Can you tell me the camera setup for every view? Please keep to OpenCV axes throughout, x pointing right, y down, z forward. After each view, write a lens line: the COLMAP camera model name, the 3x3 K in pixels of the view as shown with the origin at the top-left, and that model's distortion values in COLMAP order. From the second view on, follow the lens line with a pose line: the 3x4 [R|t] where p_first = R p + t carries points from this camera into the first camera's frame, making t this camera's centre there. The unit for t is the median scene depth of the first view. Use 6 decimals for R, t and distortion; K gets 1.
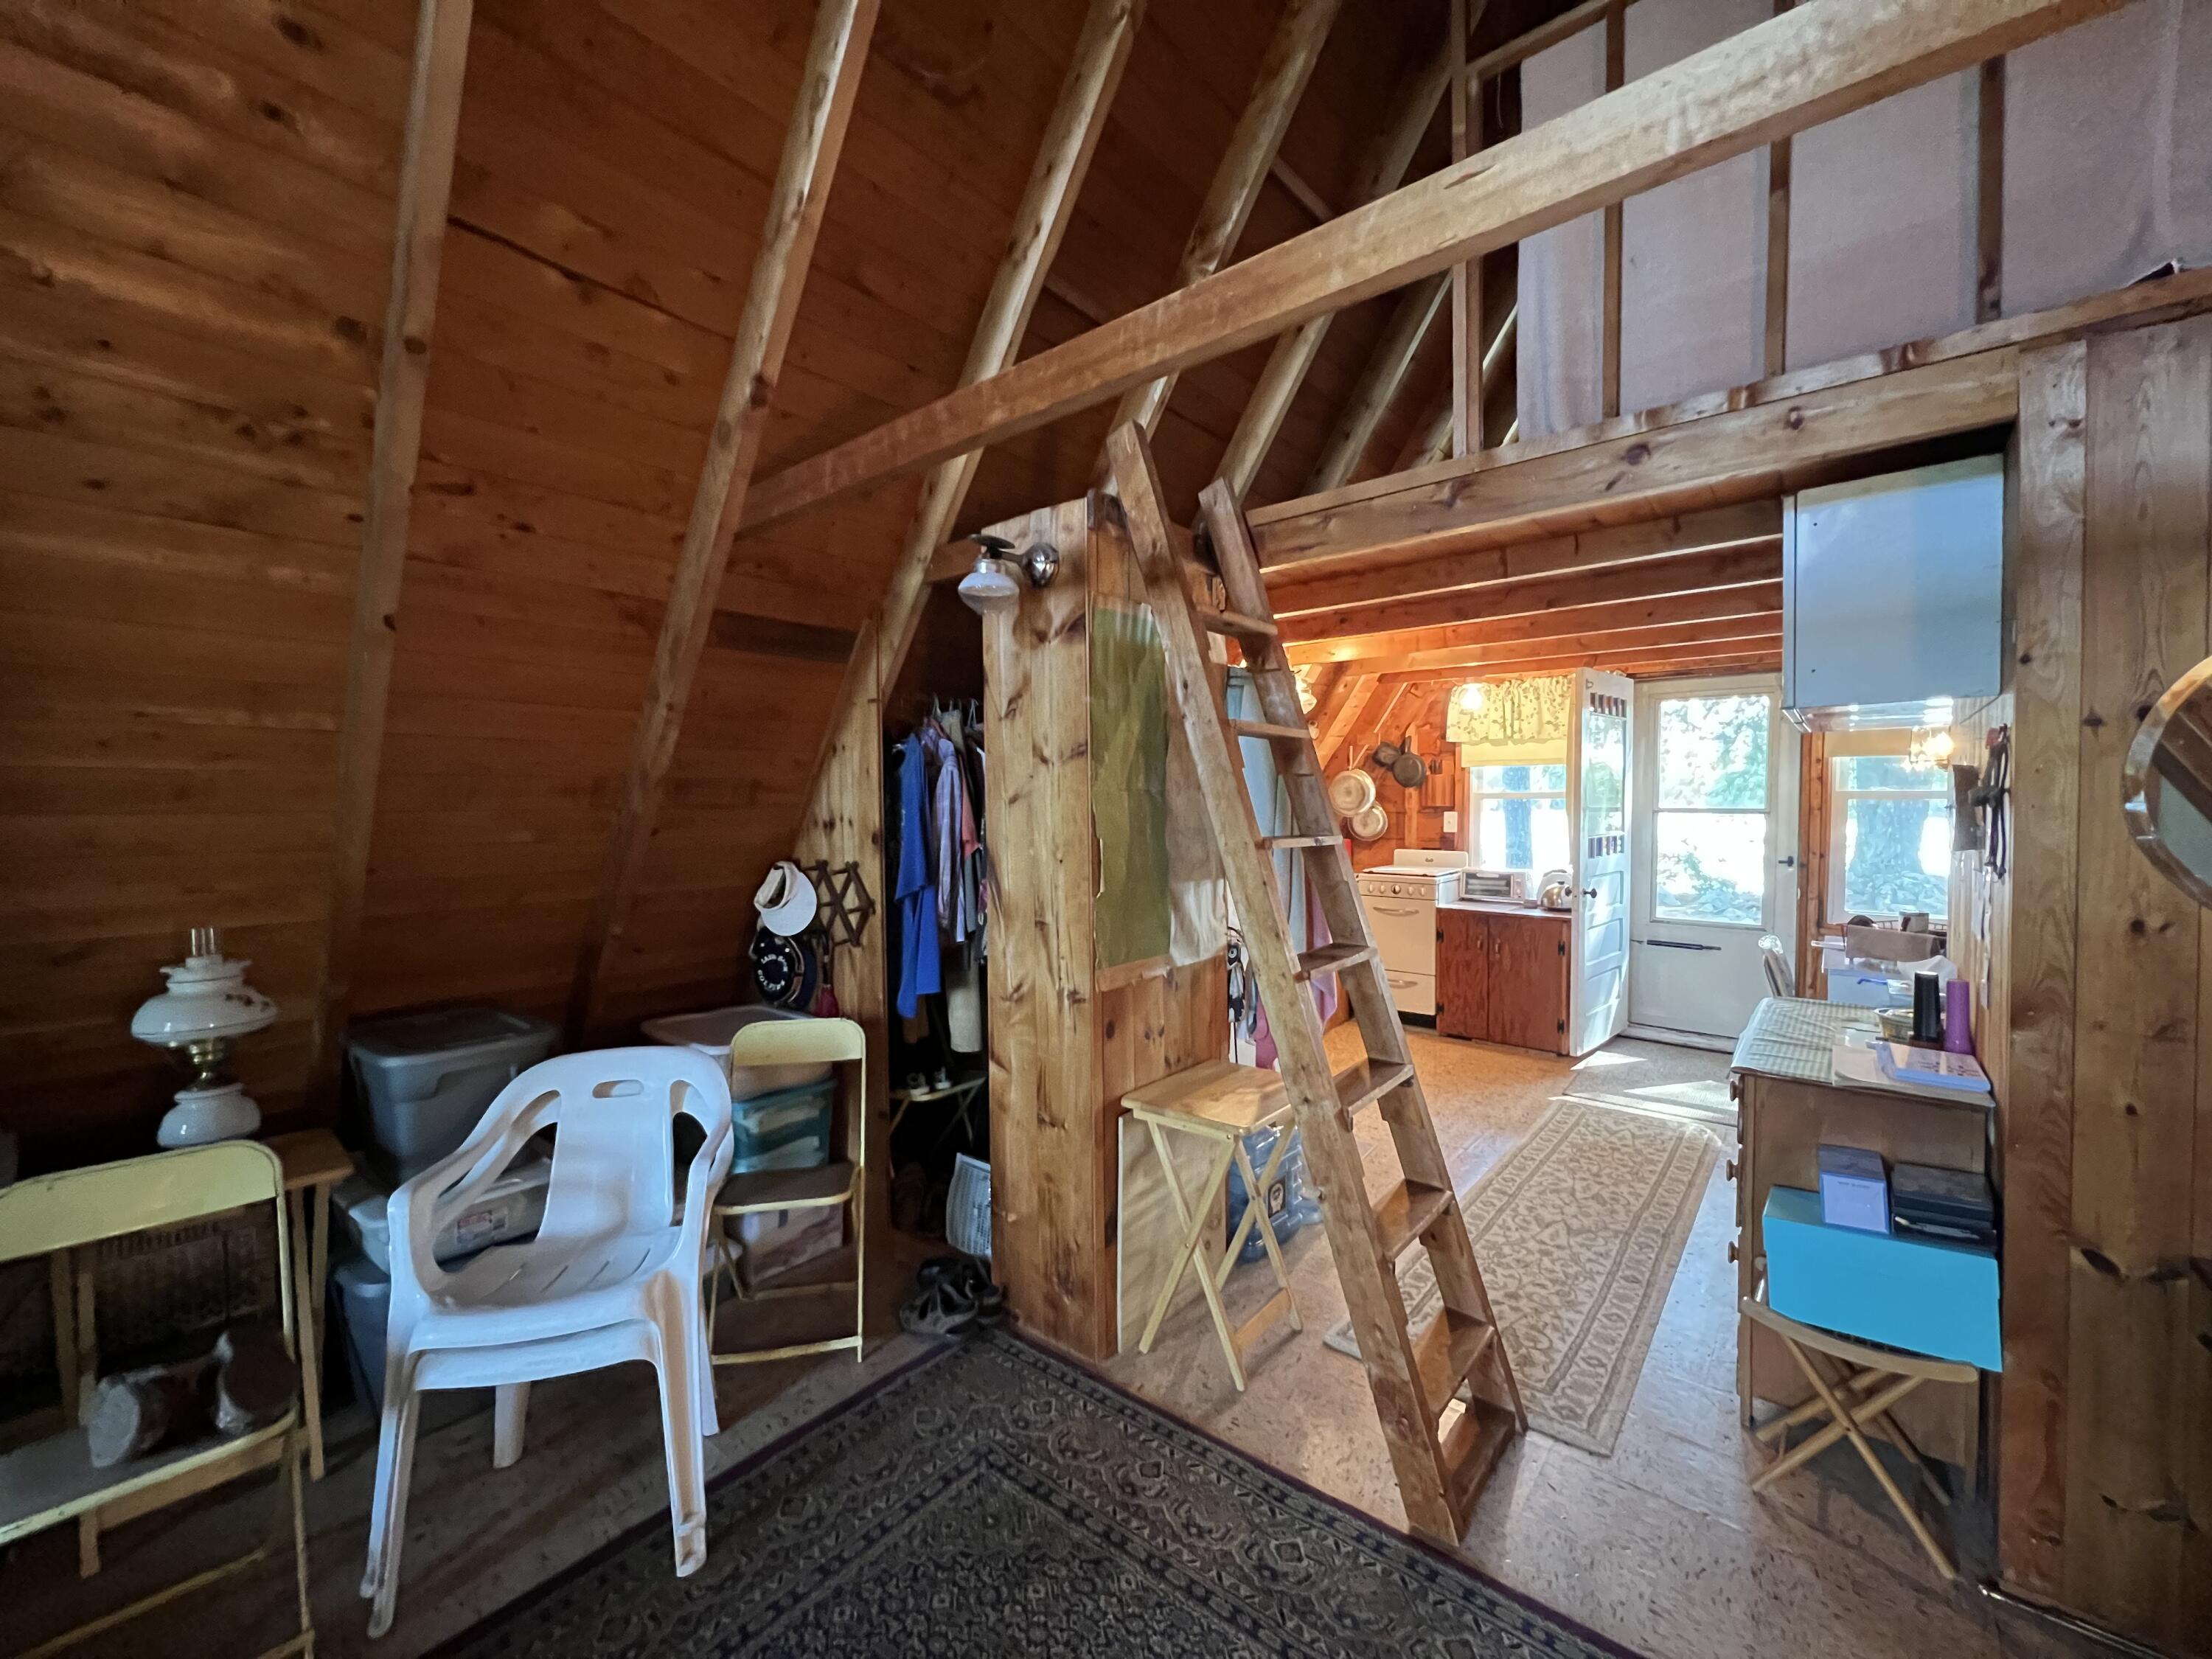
lens RADIAL K [[888.3, 0, 1109.5], [0, 888.3, 828.0], [0, 0, 1]] dist [-0.000558, -0.000022]
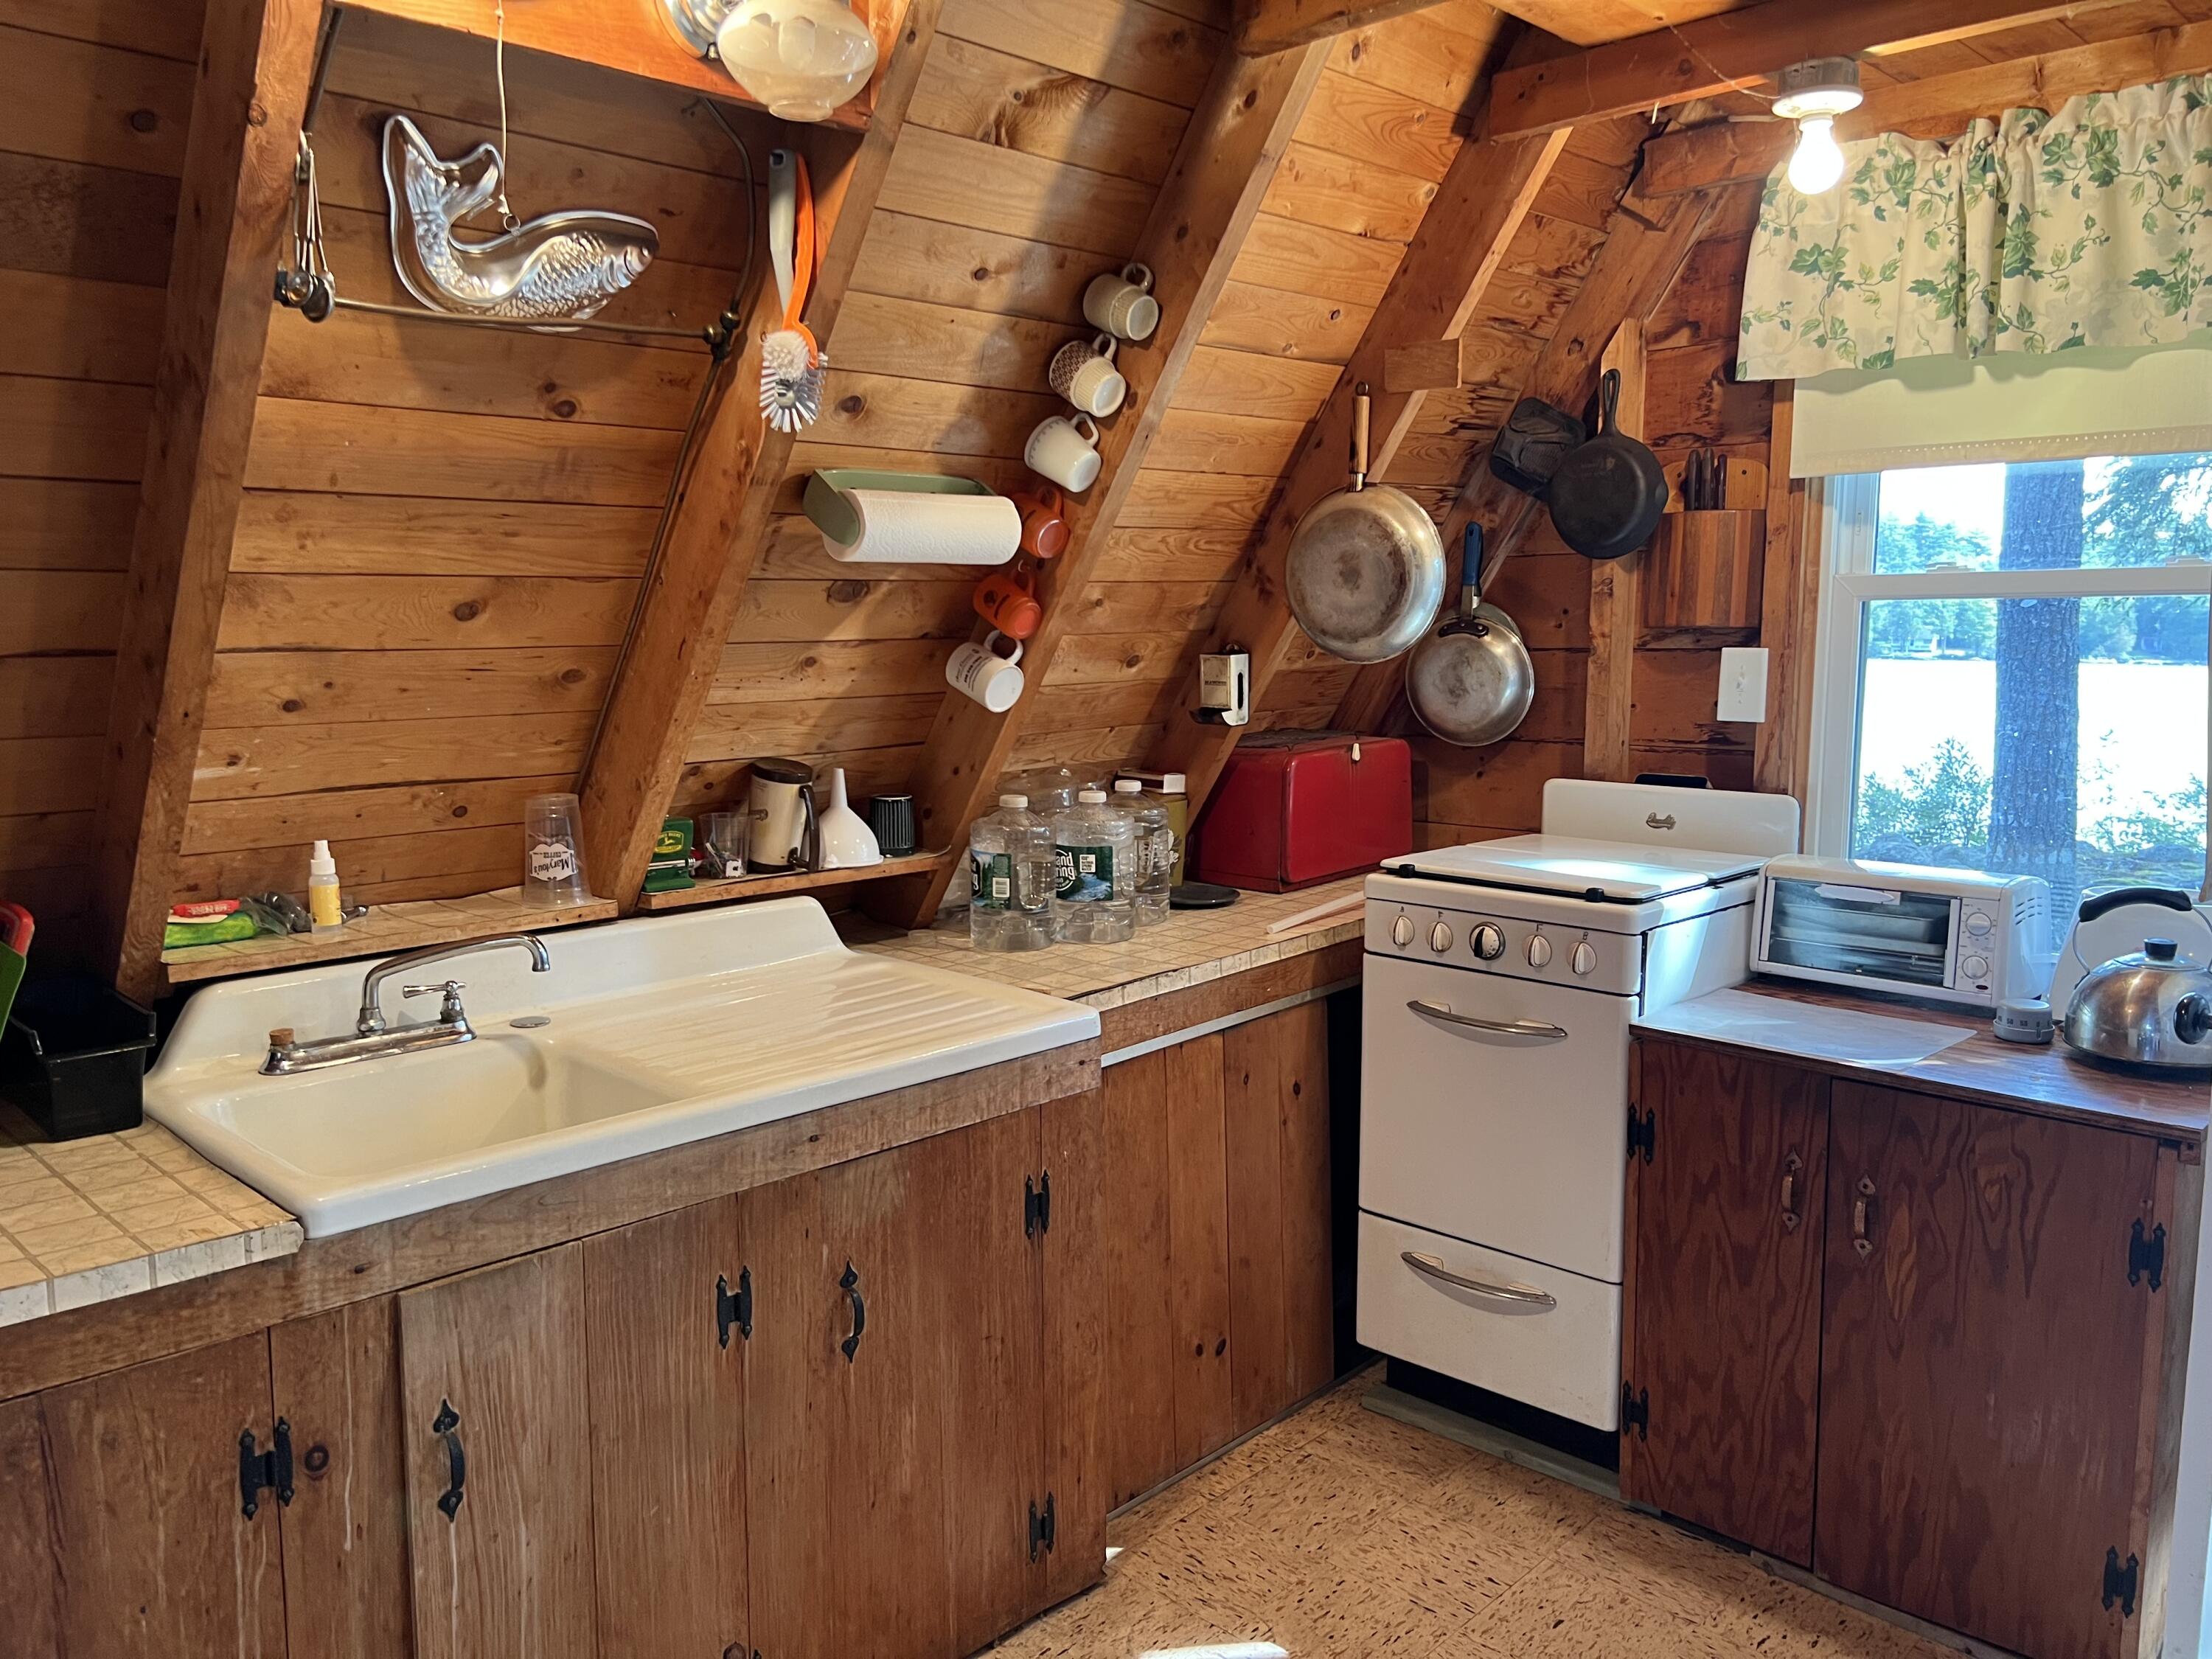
lens RADIAL K [[1671.8, 0, 1103.3], [0, 1671.8, 831.2], [0, 0, 1]] dist [0.011280, -0.002352]
pose [[0.995619, 0.014208, -0.092422, 0.242043], [-0.006024, 0.996082, 0.088228, -0.006373], [0.093314, -0.087285, 0.991803, 0.479164]]
